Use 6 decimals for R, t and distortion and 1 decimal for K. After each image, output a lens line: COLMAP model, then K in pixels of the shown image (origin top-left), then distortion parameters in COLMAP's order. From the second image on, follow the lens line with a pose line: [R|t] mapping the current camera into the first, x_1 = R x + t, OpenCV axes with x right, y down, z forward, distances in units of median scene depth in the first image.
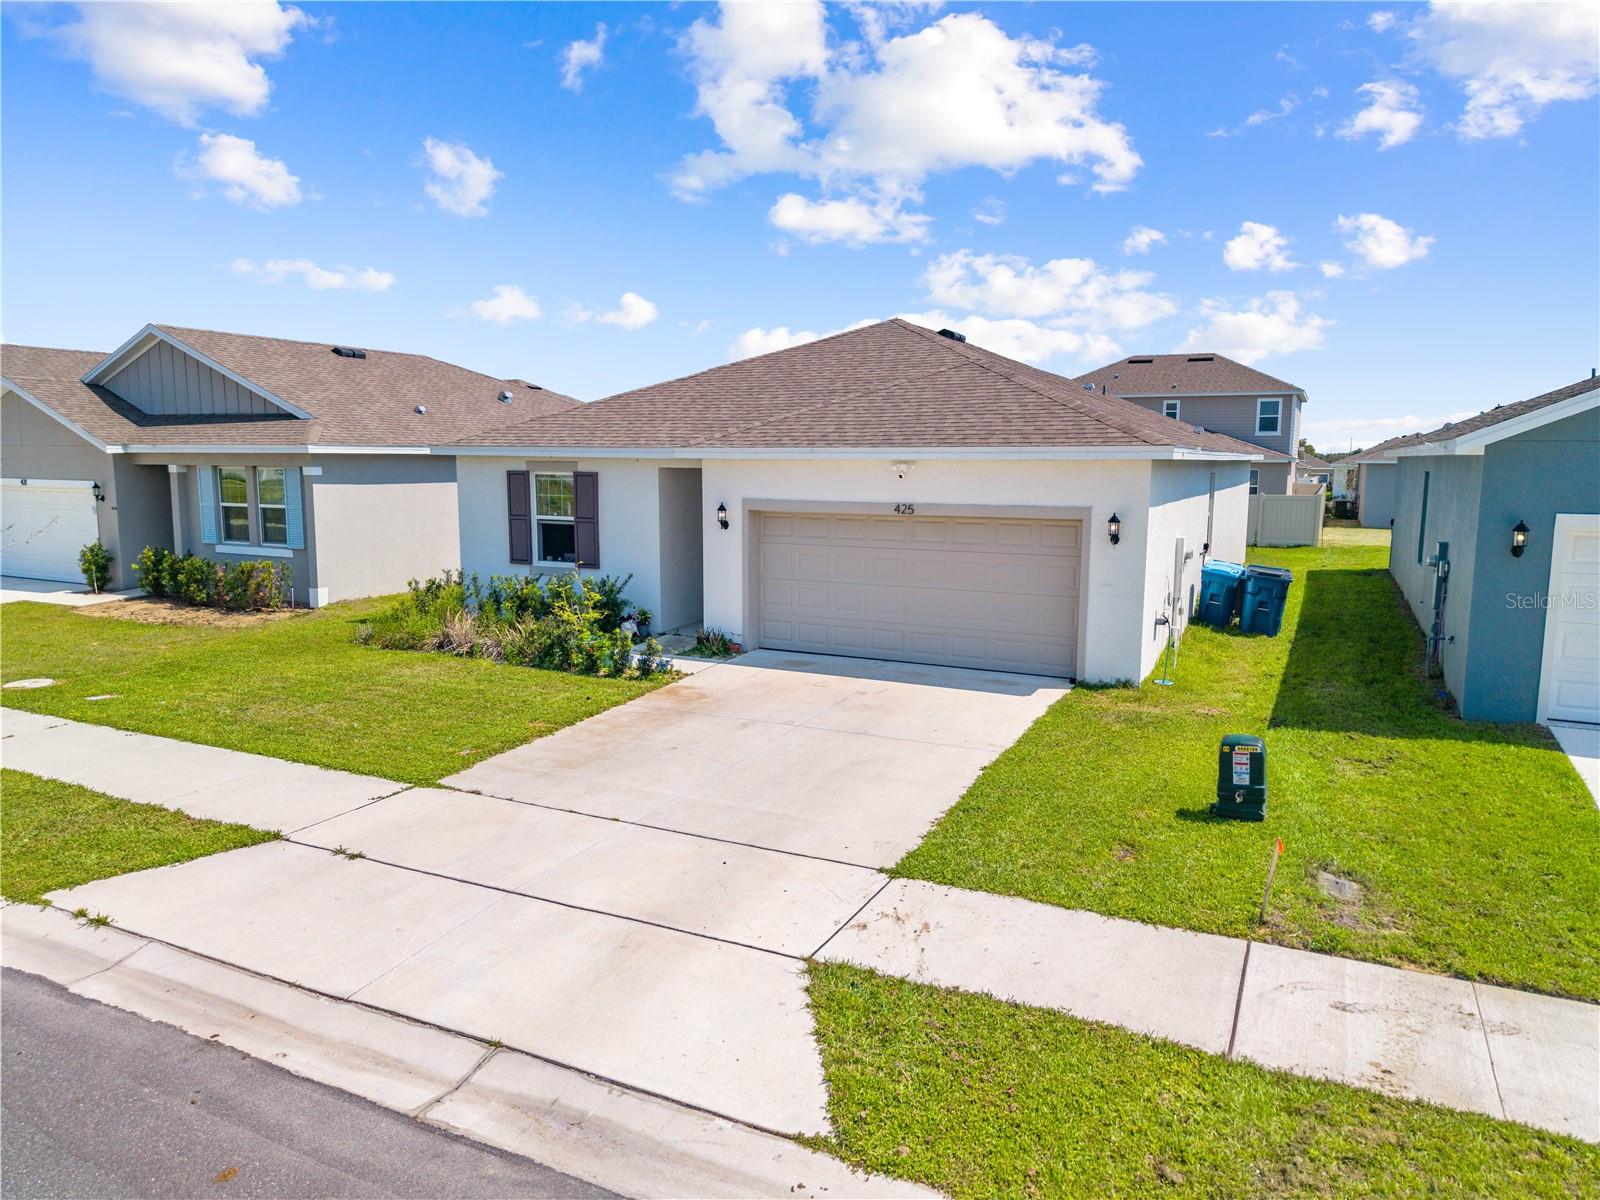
lens RADIAL K [[1089.2, 0, 775.7], [0, 1089.2, 599.7], [0, 0, 1]] dist [-0.003855, -0.003775]
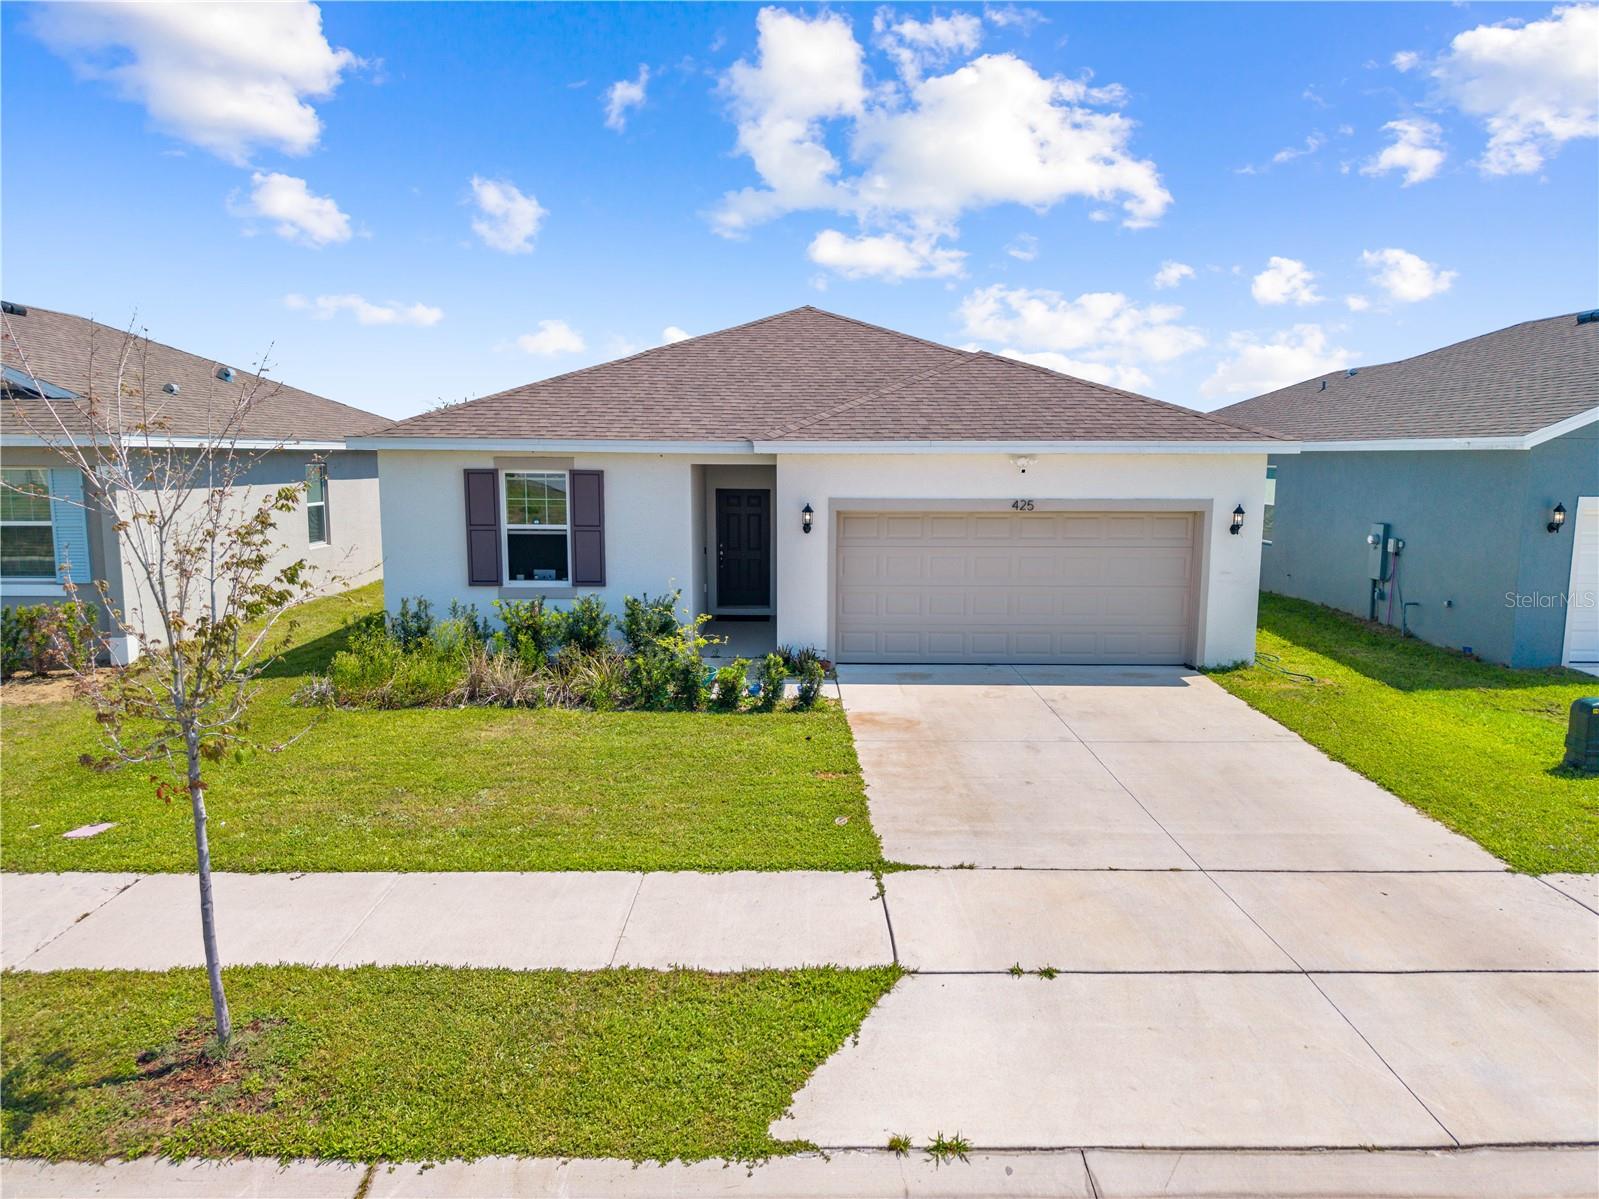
lens RADIAL K [[1108.0, 0, 799.5], [0, 1108.0, 599.5], [0, 0, 1]] dist [0.013231, -0.001670]
pose [[0.886586, -0.060356, 0.458608, -0.552352], [0.060430, 0.998067, 0.014530, -0.028804], [-0.458599, 0.014832, 0.888520, 0.242114]]
